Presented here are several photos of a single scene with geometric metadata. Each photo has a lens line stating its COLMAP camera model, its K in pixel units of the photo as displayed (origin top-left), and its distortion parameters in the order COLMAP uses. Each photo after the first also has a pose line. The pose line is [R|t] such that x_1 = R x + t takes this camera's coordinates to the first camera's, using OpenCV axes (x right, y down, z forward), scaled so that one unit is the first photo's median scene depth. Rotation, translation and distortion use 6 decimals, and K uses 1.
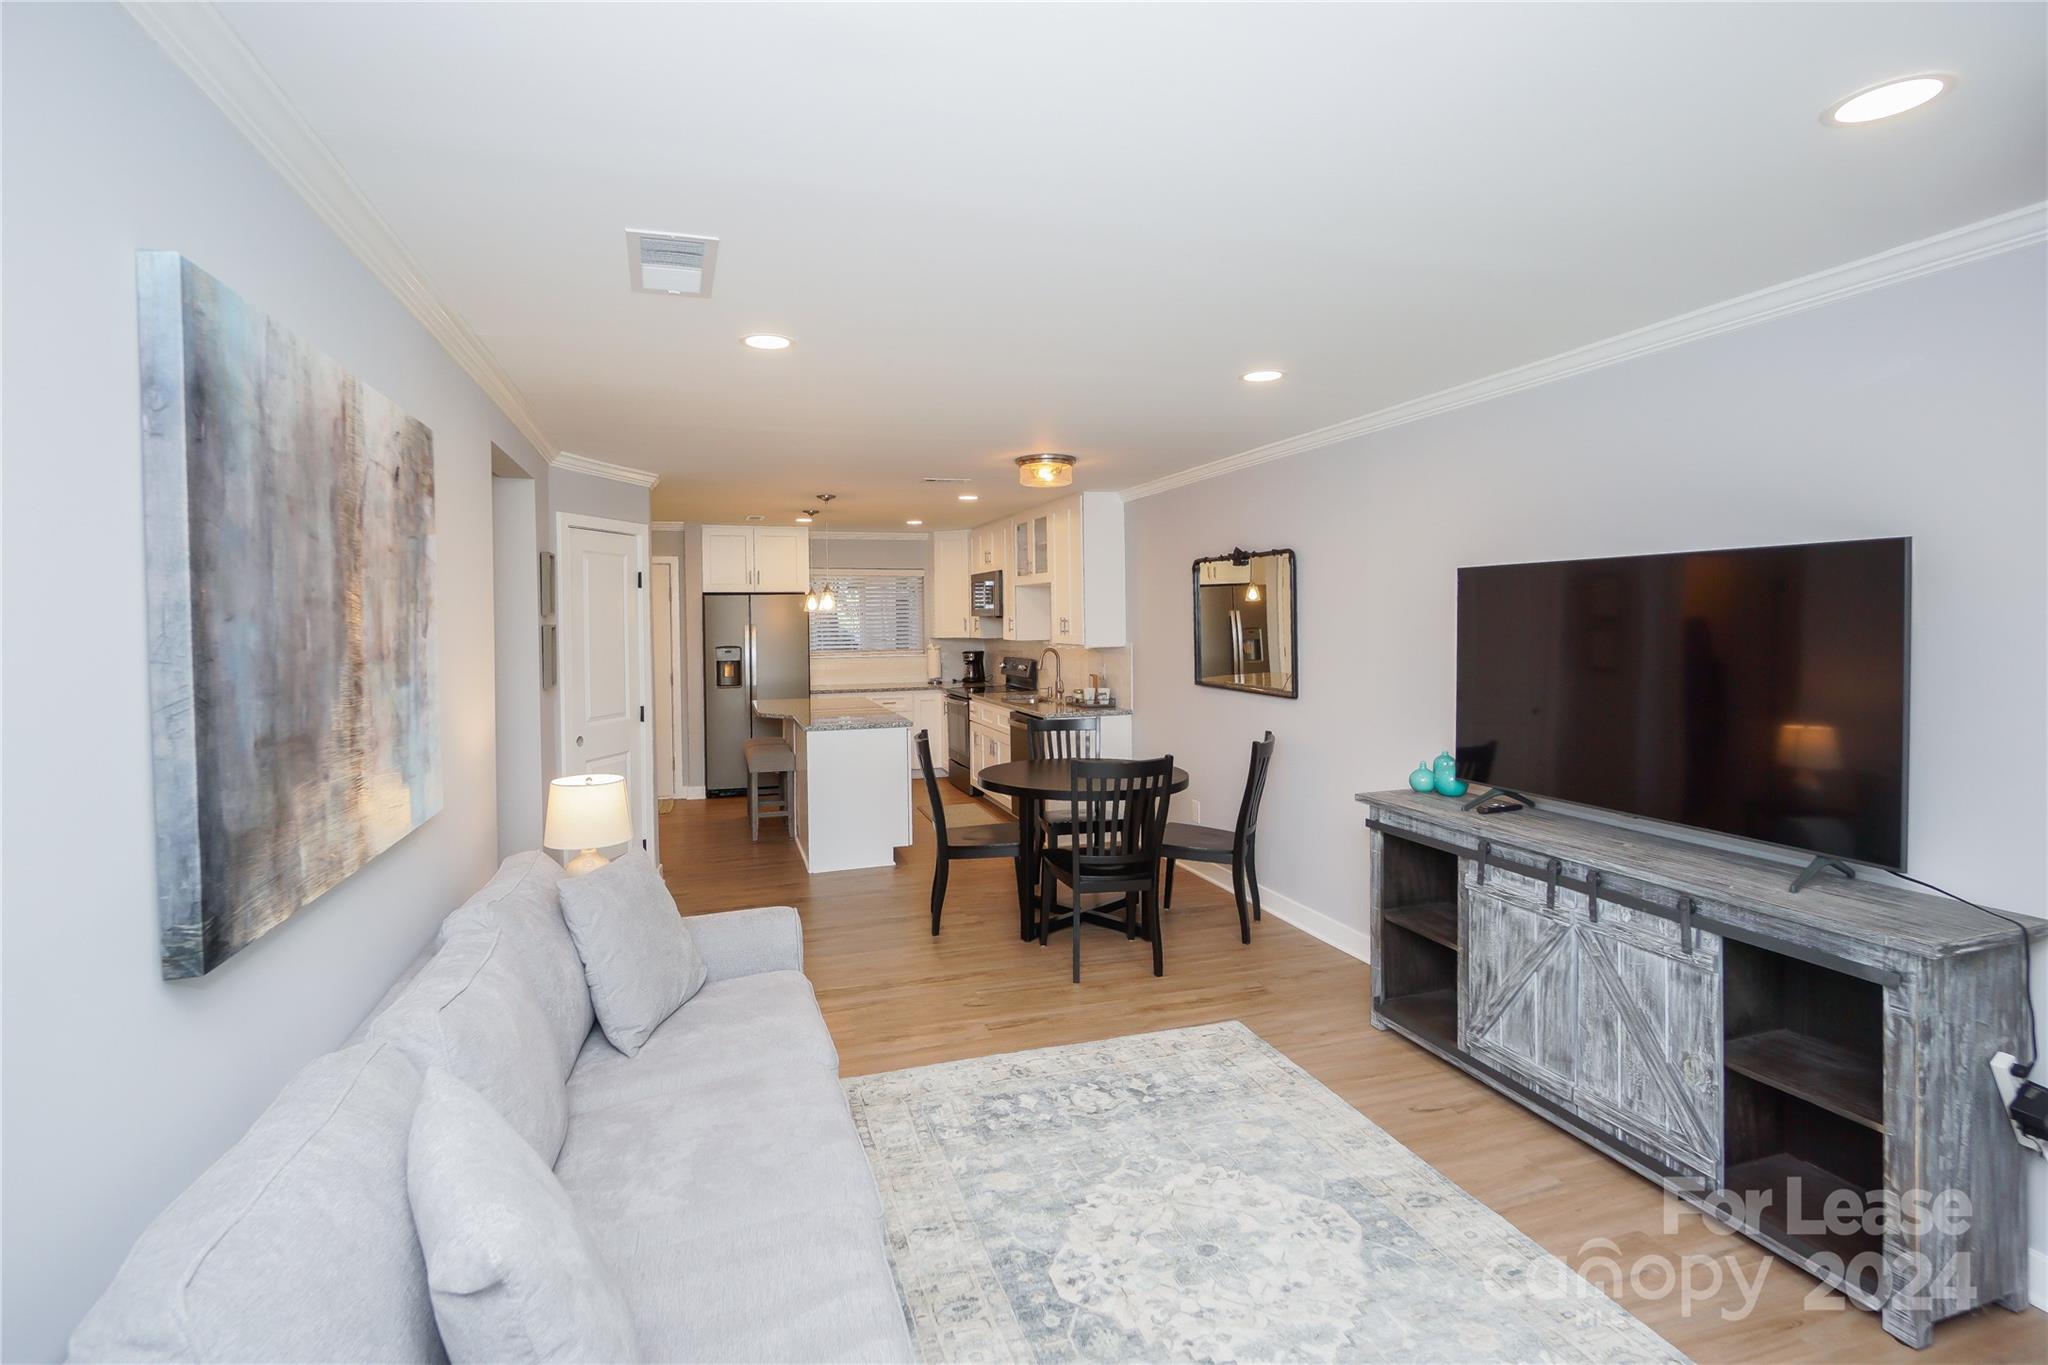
lens RADIAL K [[970.7, 0, 1021.3], [0, 970.7, 630.1], [0, 0, 1]] dist [-0.014095, 0.004471]
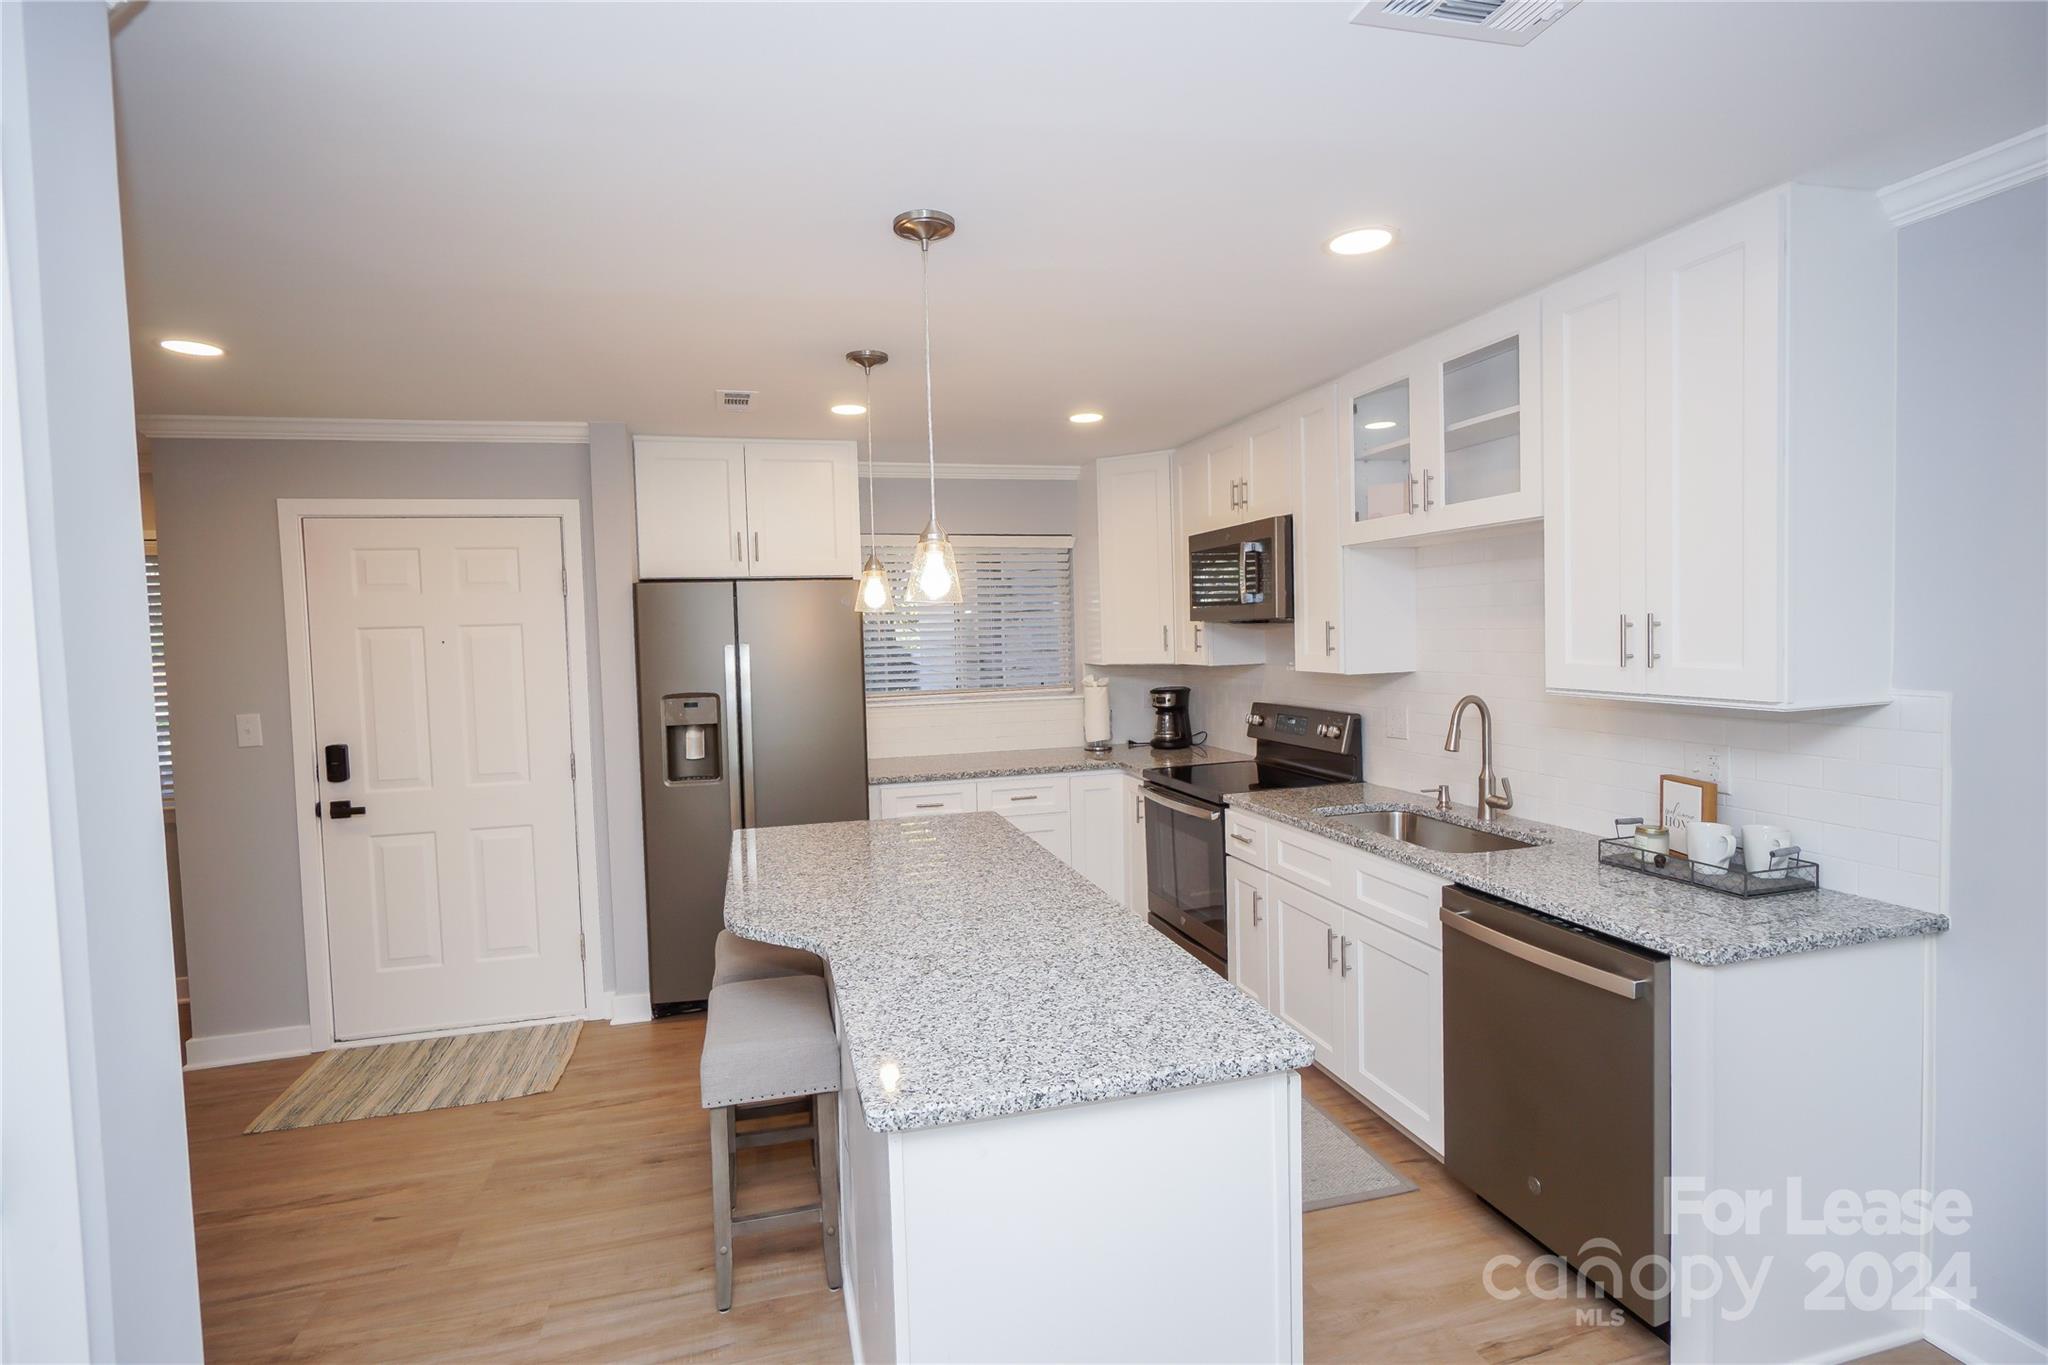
lens RADIAL K [[970.7, 0, 1008.0], [0, 970.7, 668.8], [0, 0, 1]] dist [-0.014095, 0.004471]
pose [[0.998314, -0.013210, -0.056519, -0.133666], [0.014798, 0.999505, 0.027777, -0.006055], [0.056124, -0.028567, 0.998015, 0.583671]]
